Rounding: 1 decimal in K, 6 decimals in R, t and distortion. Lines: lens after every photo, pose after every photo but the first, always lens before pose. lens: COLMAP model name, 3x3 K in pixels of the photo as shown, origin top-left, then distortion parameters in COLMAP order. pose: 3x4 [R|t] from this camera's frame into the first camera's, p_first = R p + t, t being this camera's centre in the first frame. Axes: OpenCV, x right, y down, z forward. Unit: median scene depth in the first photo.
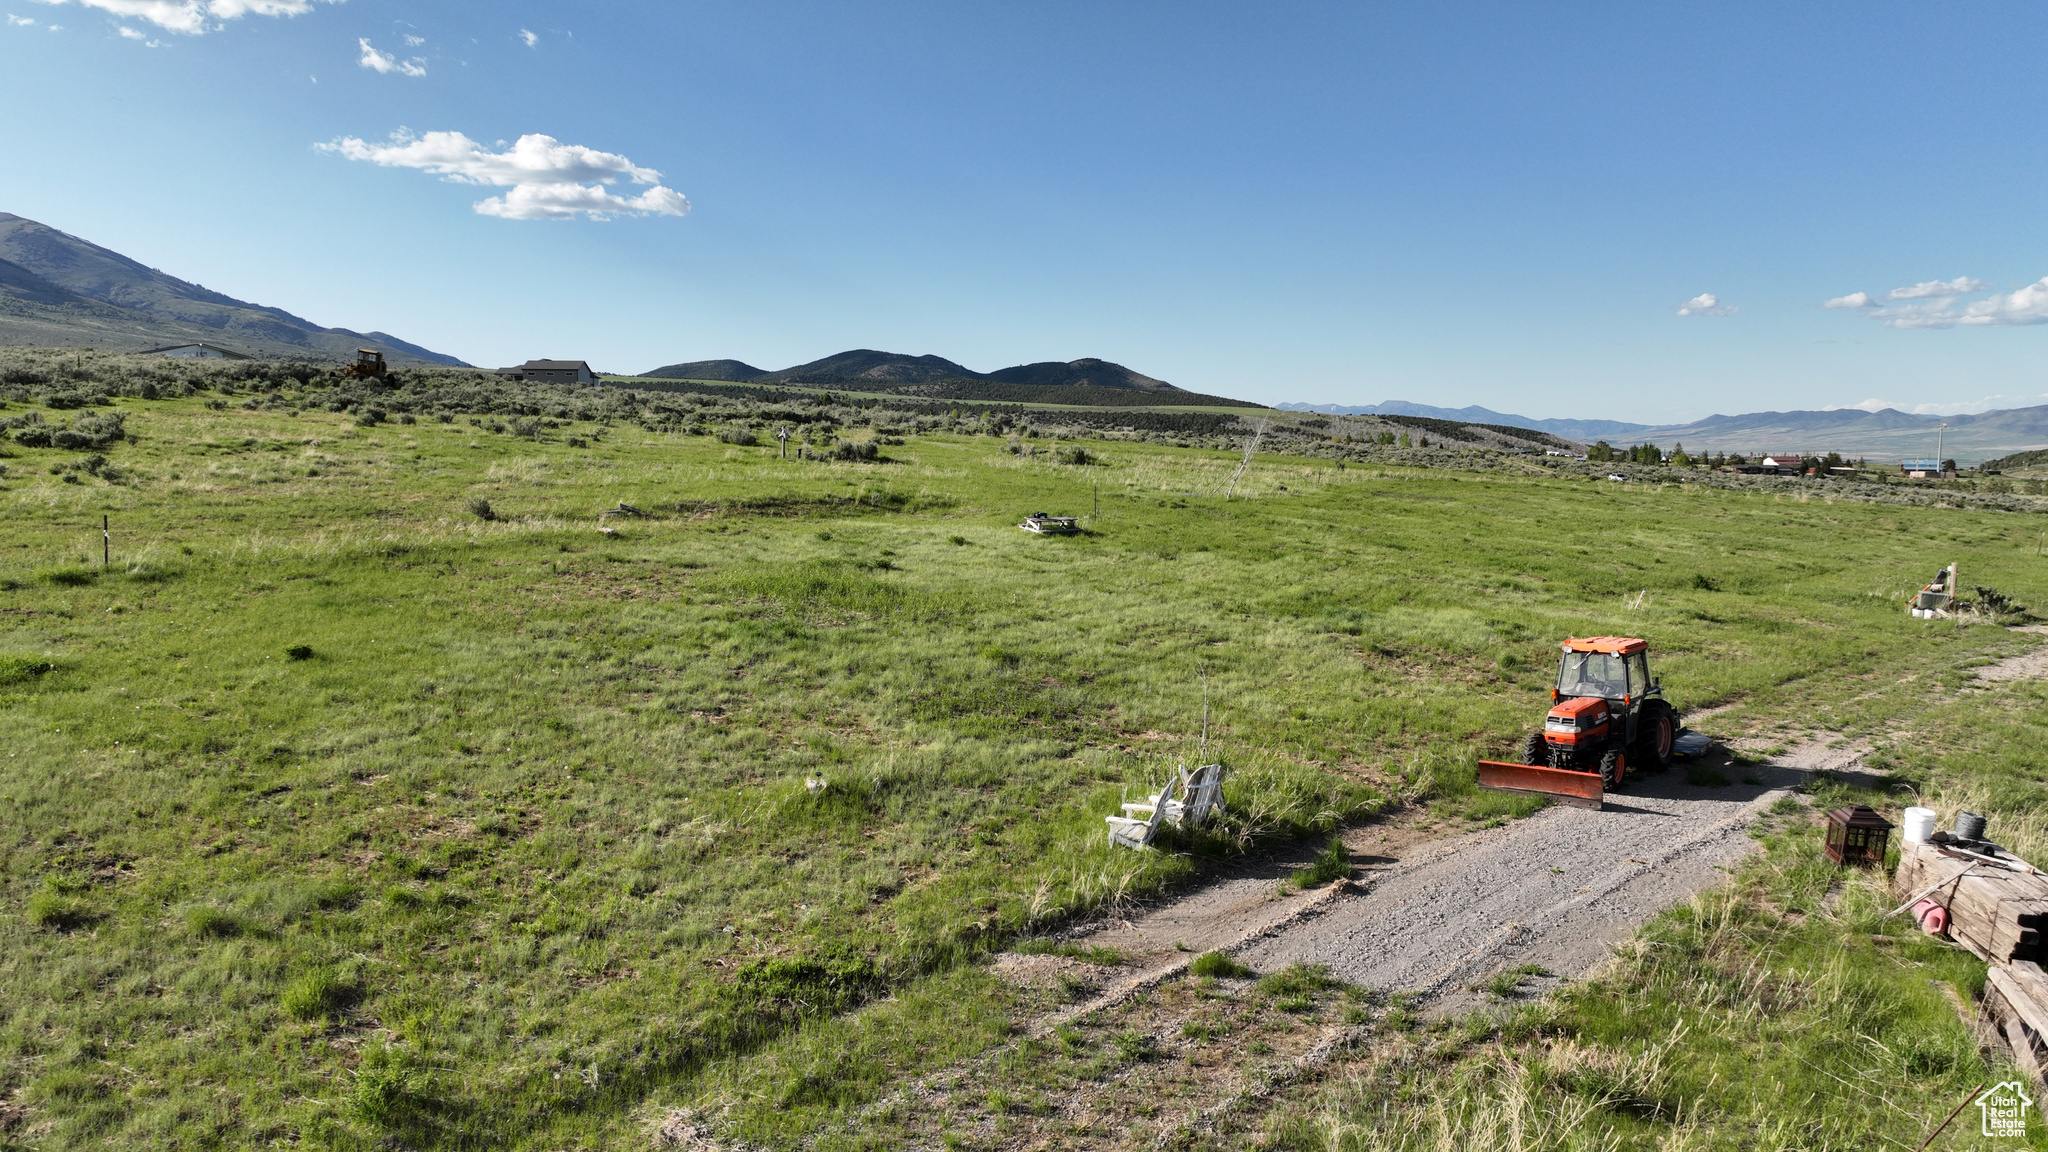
lens RADIAL K [[1436.5, 0, 1021.8], [0, 1436.5, 580.7], [0, 0, 1]] dist [-0.001364, 0.013752]
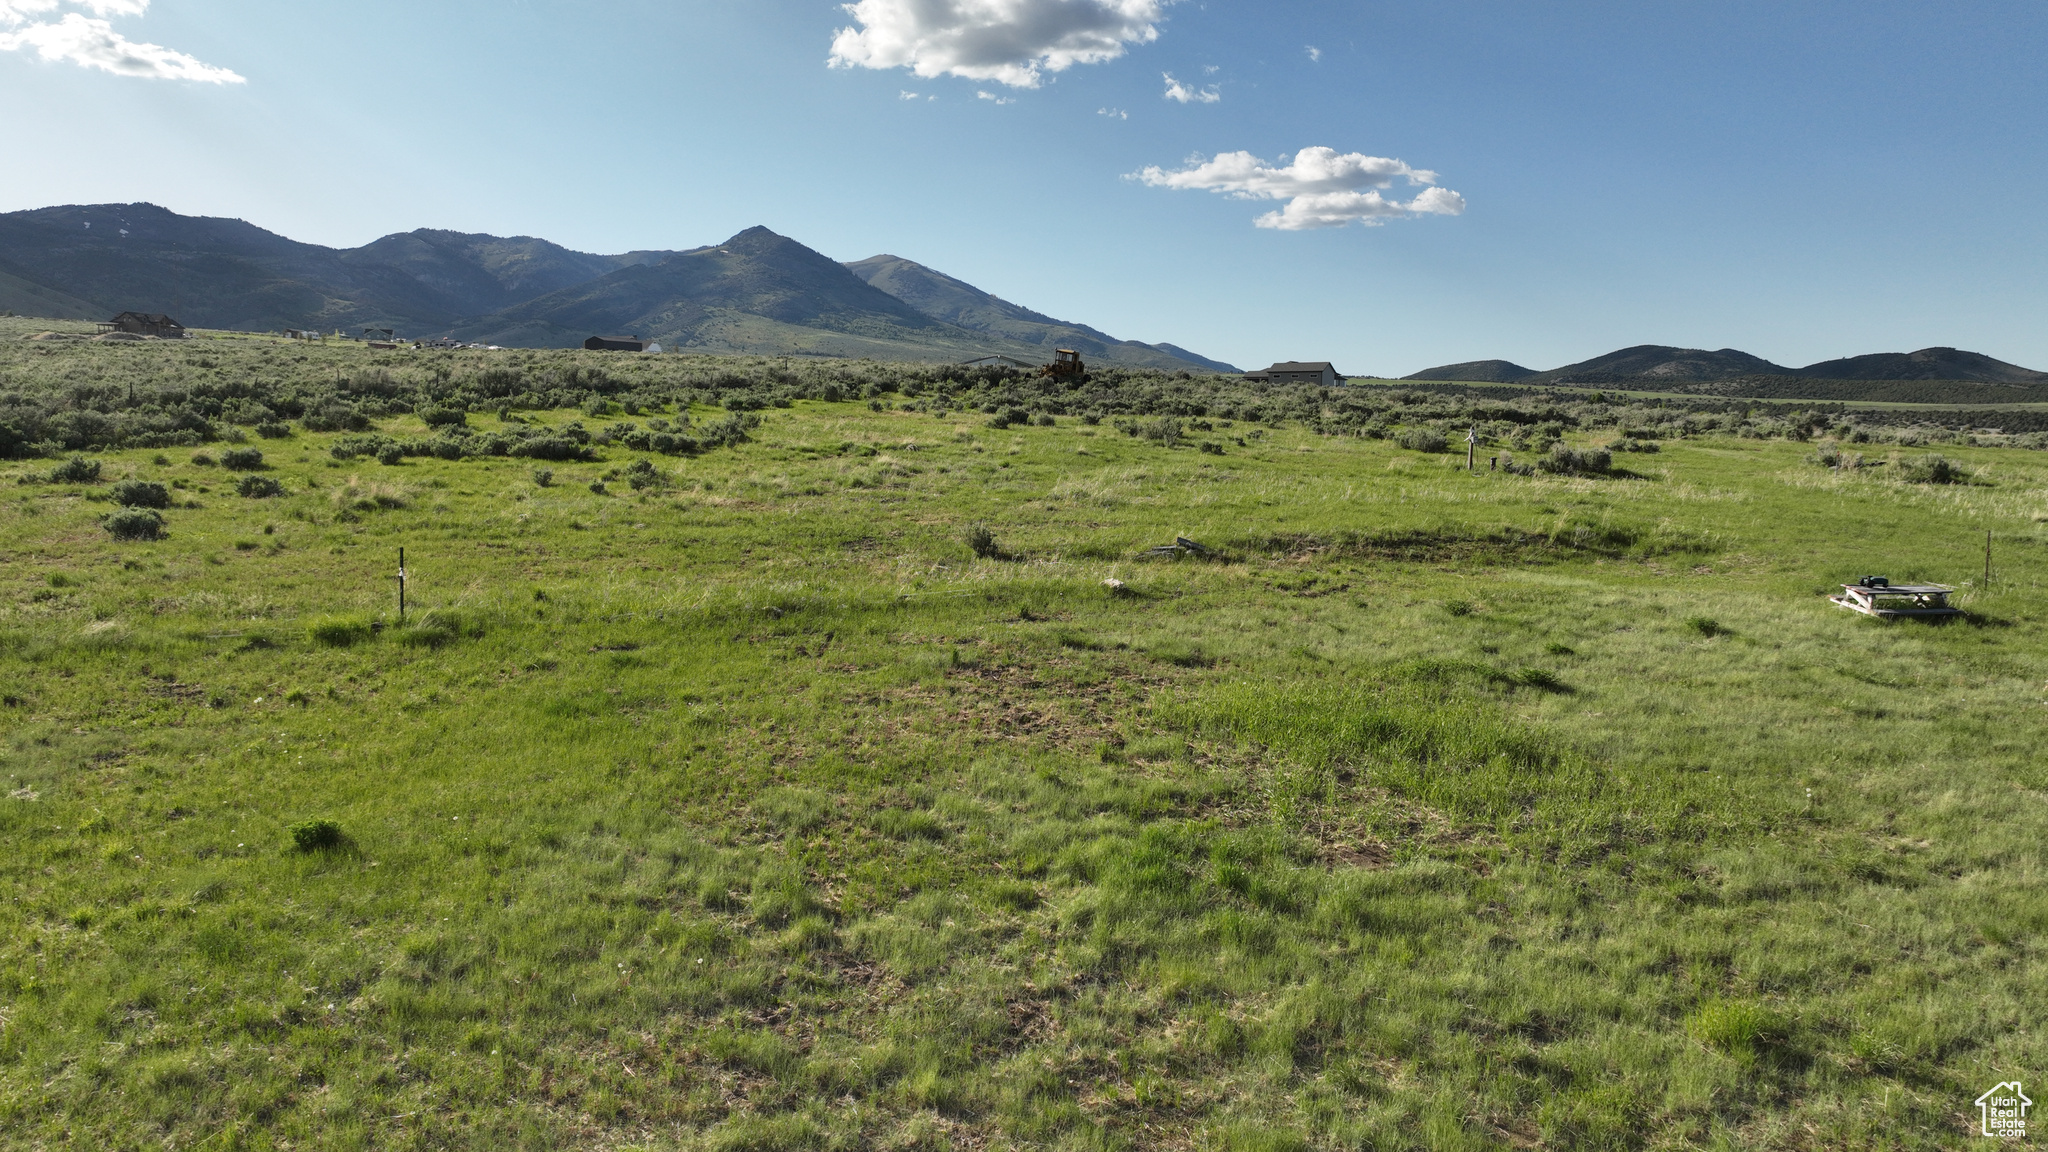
lens RADIAL K [[1436.5, 0, 1021.8], [0, 1436.5, 580.7], [0, 0, 1]] dist [-0.001364, 0.013752]
pose [[0.869979, 0.050266, -0.490520, -0.000774], [-0.051216, 0.998621, 0.011498, -0.021312], [0.490422, 0.015119, 0.871354, 0.205846]]
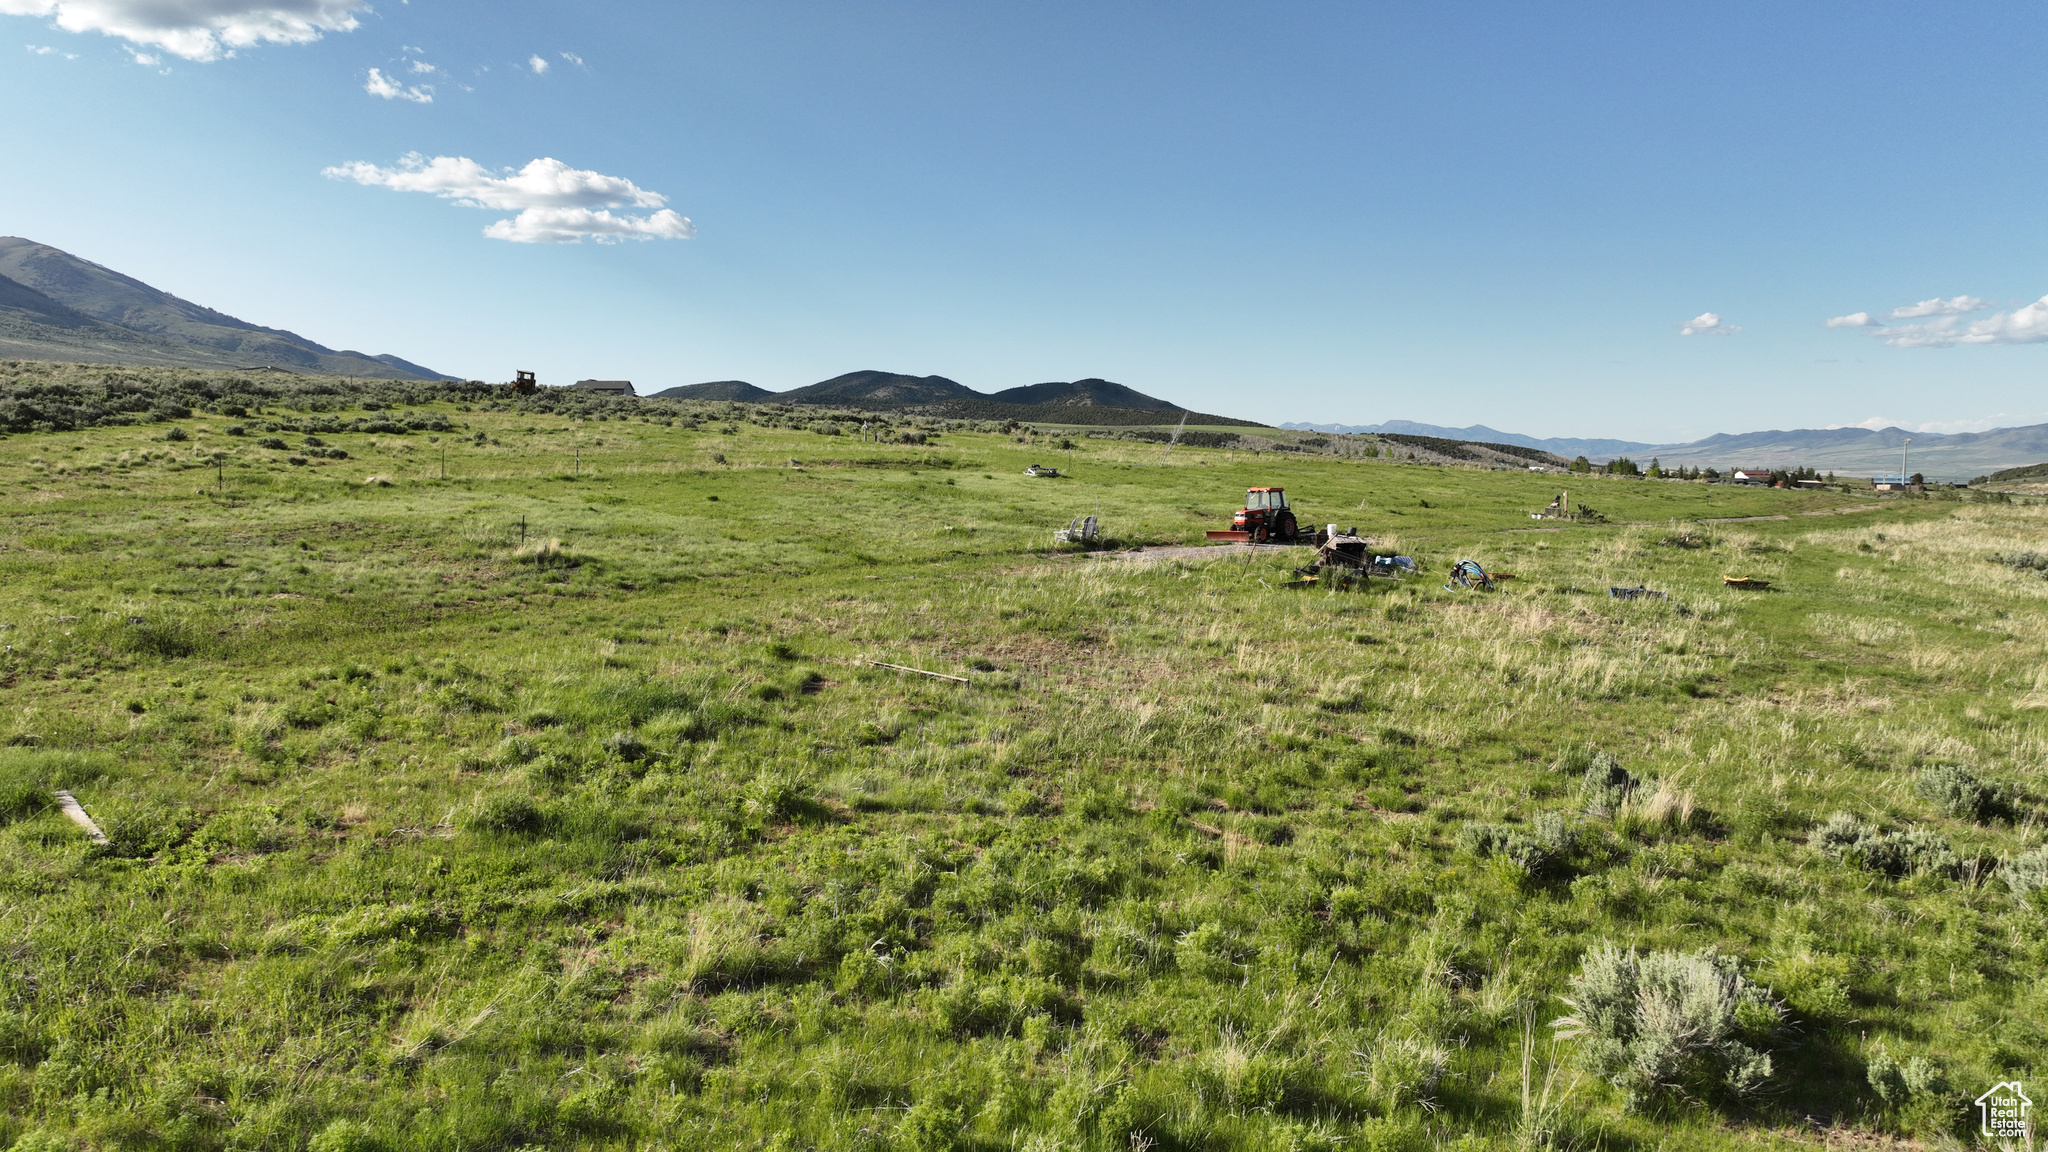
lens RADIAL K [[1436.5, 0, 1021.8], [0, 1436.5, 580.7], [0, 0, 1]] dist [-0.001364, 0.013752]
pose [[0.999994, -0.001862, -0.003083, 0.000780], [0.001819, 0.999899, -0.014092, 0.068240], [0.003109, 0.014087, 0.999896, -0.416016]]
